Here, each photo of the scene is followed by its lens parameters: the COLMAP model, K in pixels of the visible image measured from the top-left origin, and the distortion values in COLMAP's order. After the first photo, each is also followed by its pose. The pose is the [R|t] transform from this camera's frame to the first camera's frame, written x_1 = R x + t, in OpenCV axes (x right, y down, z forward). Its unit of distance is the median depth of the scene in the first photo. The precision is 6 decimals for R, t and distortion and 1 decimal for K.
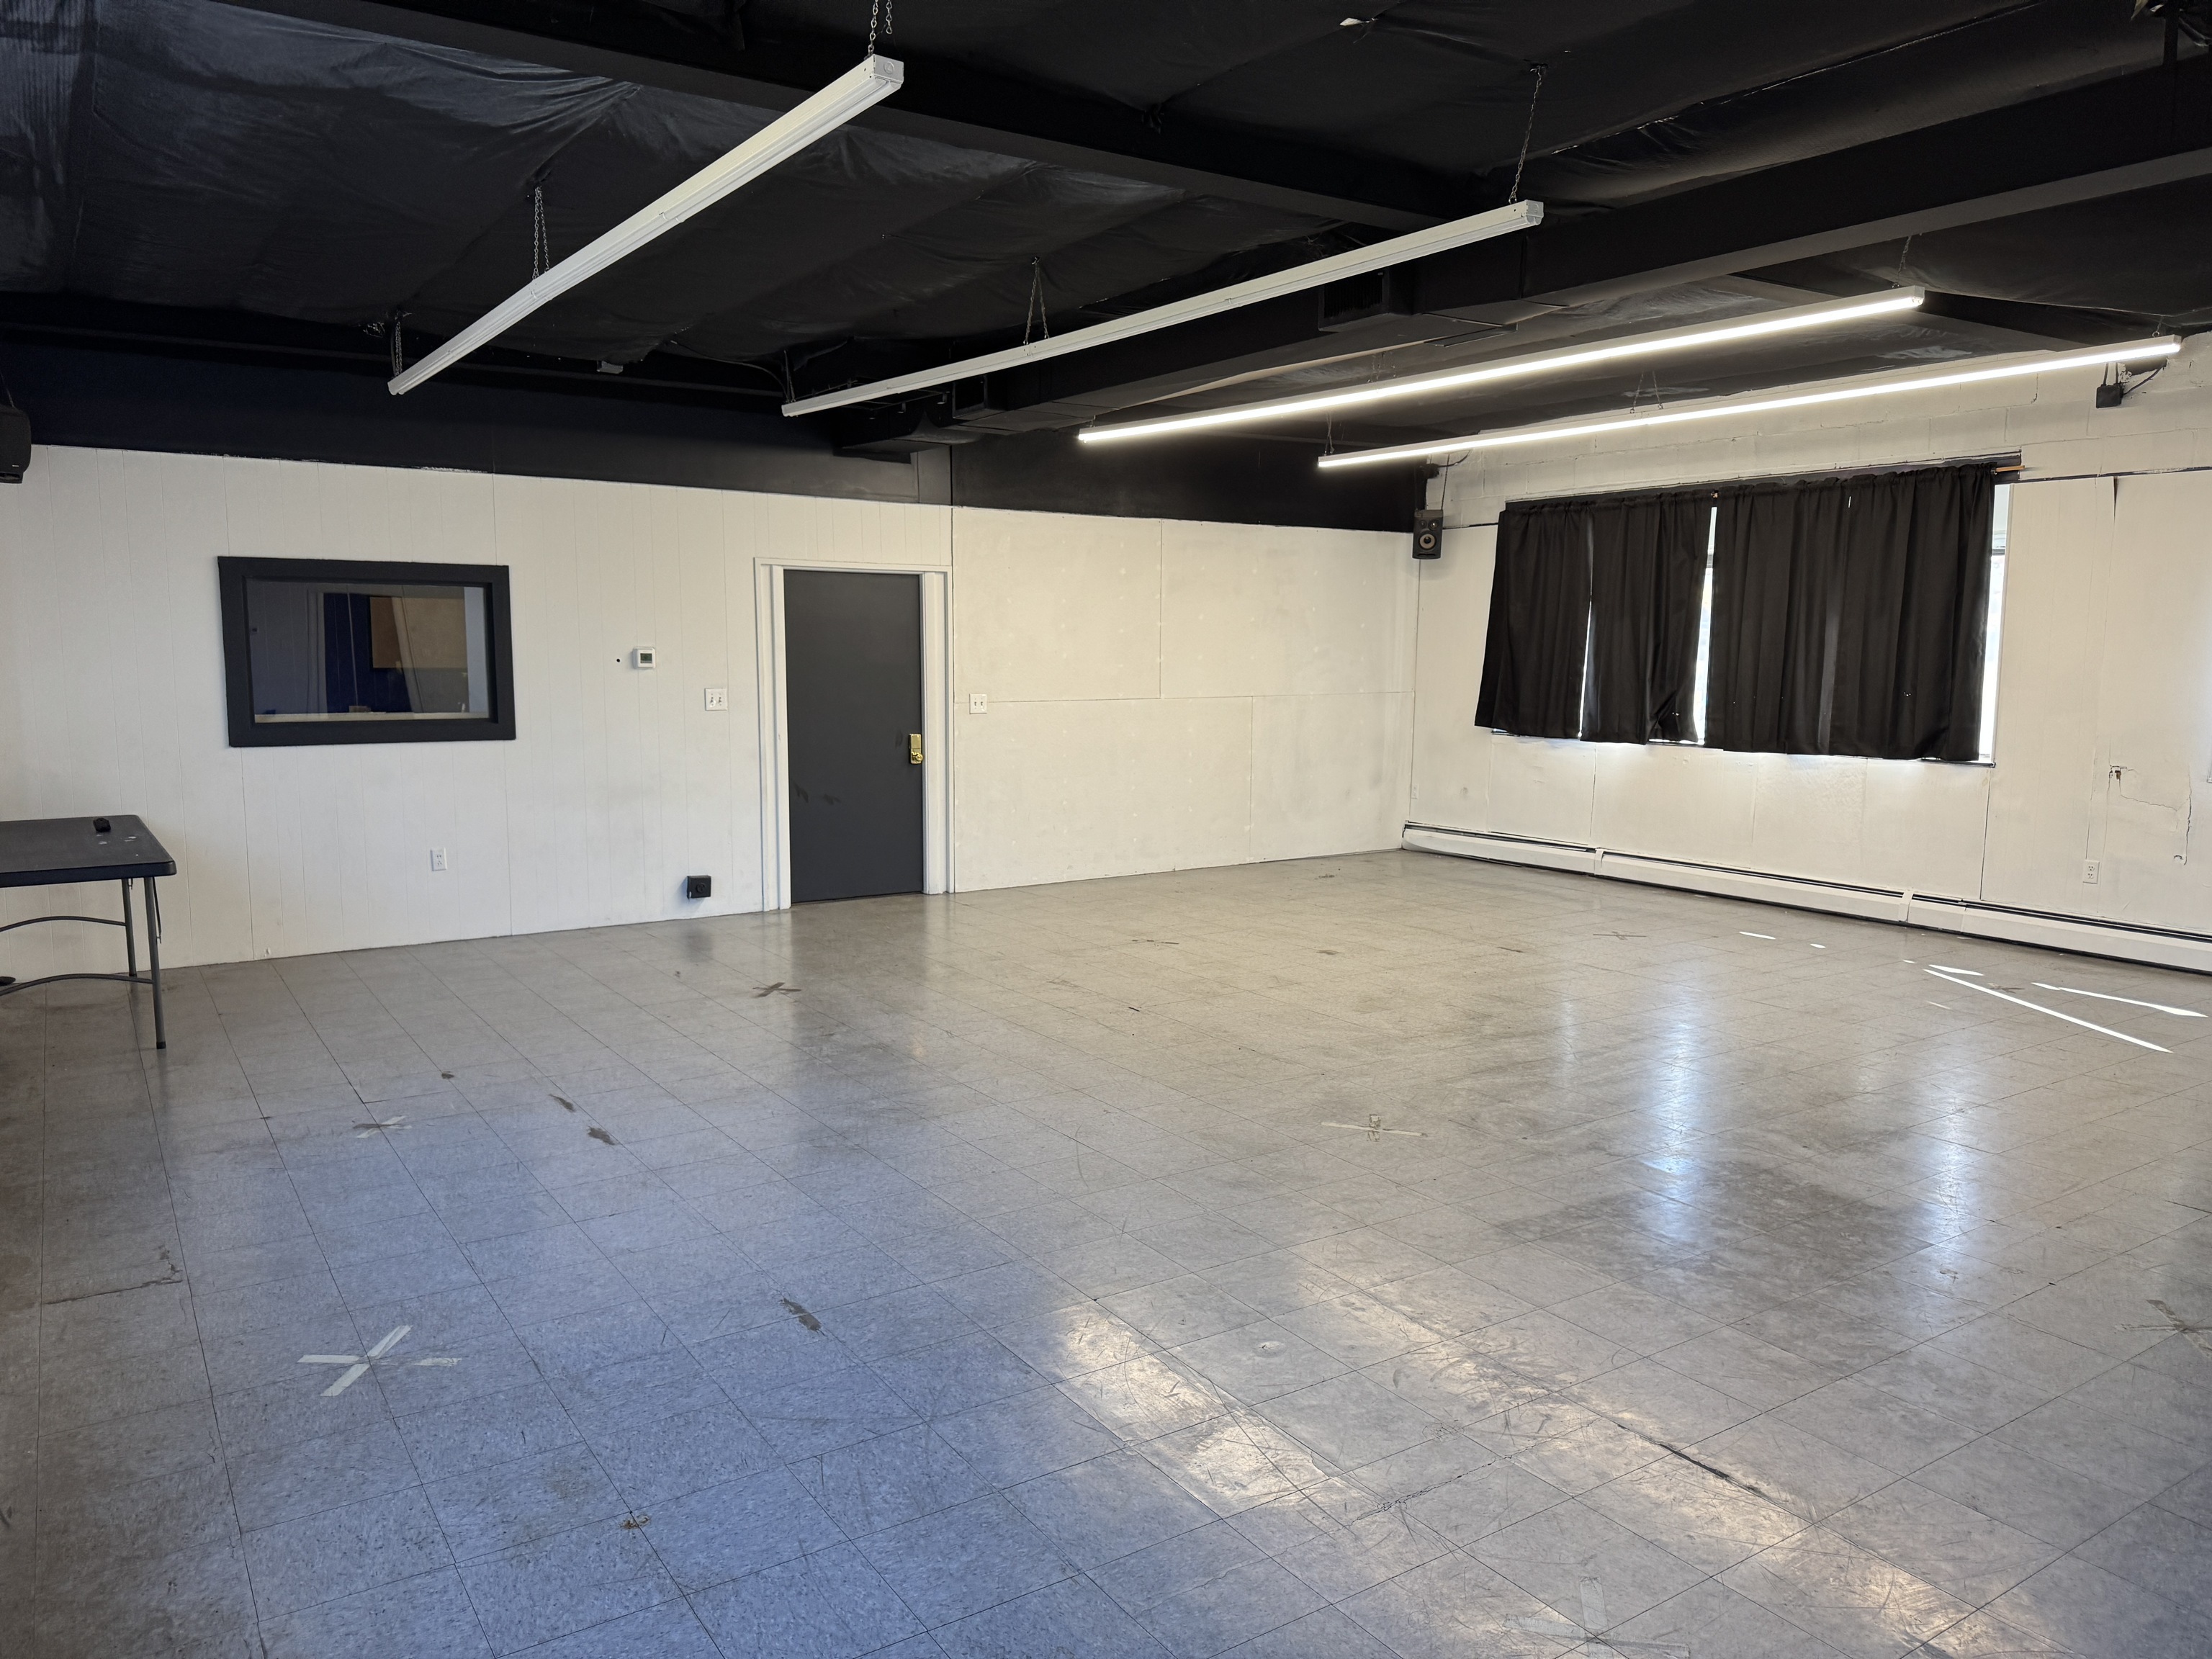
lens RADIAL K [[1569.6, 0, 1114.2], [0, 1569.6, 847.7], [0, 0, 1]] dist [0.053182, -0.060170]
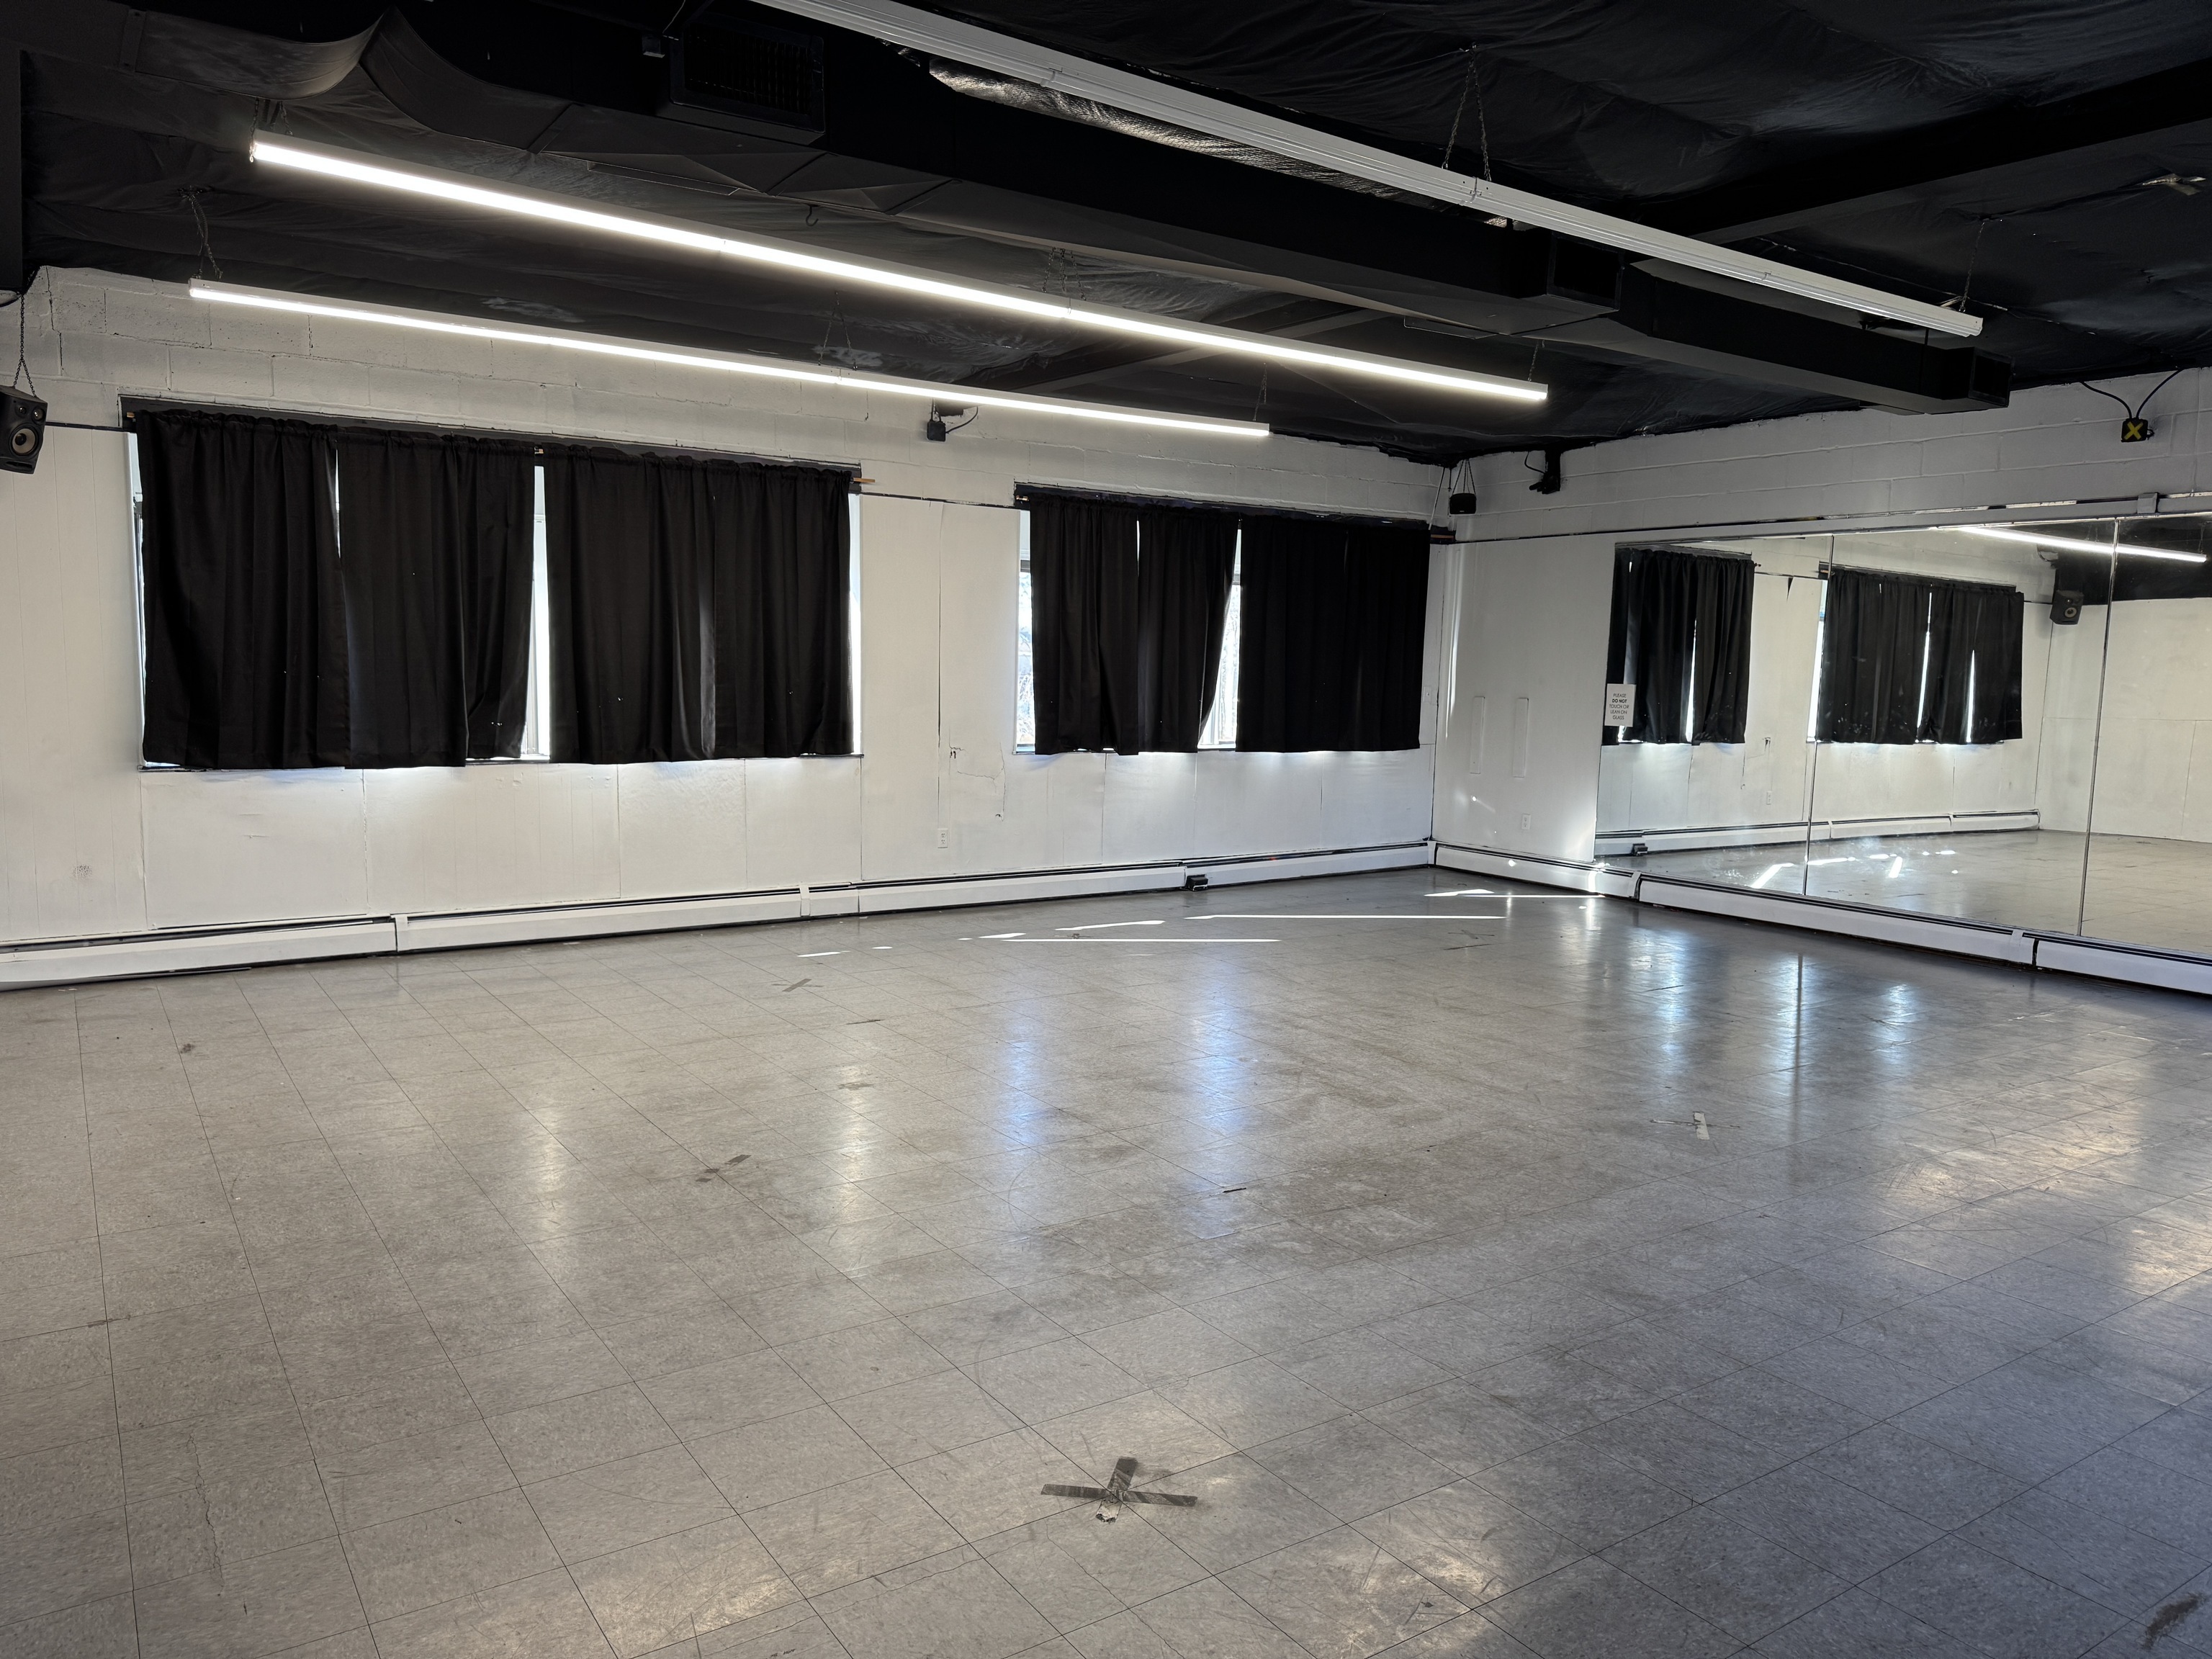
lens RADIAL K [[1569.6, 0, 1120.4], [0, 1569.6, 840.5], [0, 0, 1]] dist [0.053182, -0.060170]
pose [[-0.014780, -0.123360, 0.992252, -0.858608], [0.111006, 0.986024, 0.124239, -0.180449], [-0.993710, 0.111982, -0.000880, 1.389200]]
